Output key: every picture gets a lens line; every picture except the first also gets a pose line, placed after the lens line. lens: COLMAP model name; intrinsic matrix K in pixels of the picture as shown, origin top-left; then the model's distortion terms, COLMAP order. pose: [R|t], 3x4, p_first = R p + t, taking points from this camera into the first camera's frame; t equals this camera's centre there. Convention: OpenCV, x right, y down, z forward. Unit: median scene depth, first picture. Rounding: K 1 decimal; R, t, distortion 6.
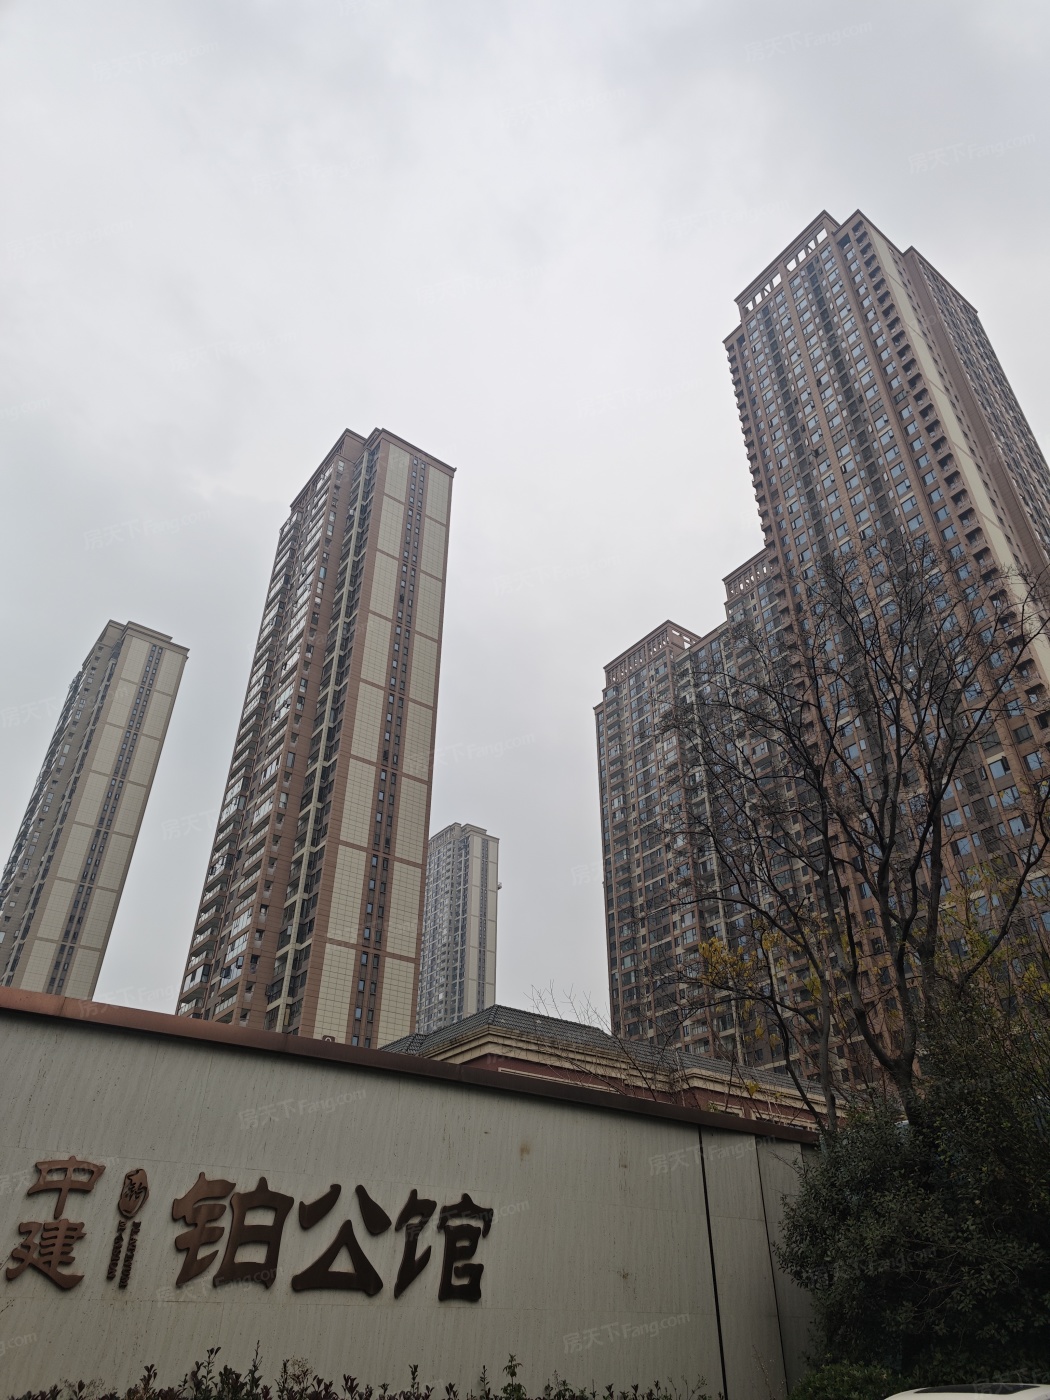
lens RADIAL K [[921.2, 0, 525.5], [0, 921.2, 701.9], [0, 0, 1]] dist [0.053010, -0.001400]
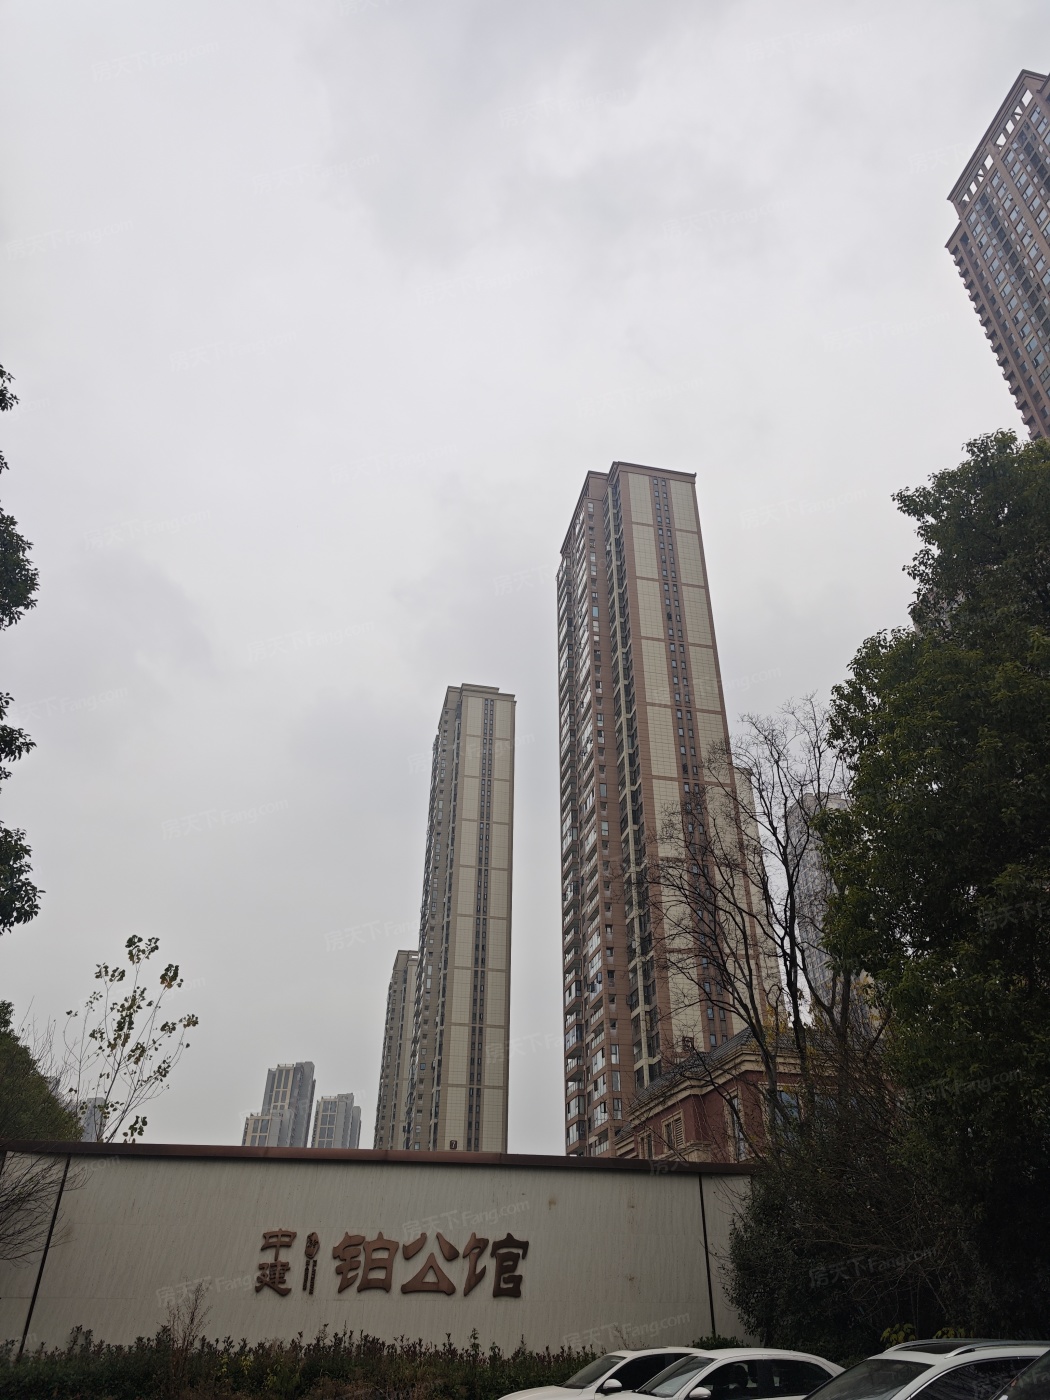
lens RADIAL K [[921.2, 0, 527.2], [0, 921.2, 698.4], [0, 0, 1]] dist [0.053010, -0.001400]
pose [[0.903338, -0.233712, -0.359664, 0.088129], [0.241296, 0.970146, -0.024363, -0.039579], [0.354621, -0.064777, 0.932764, -0.054947]]
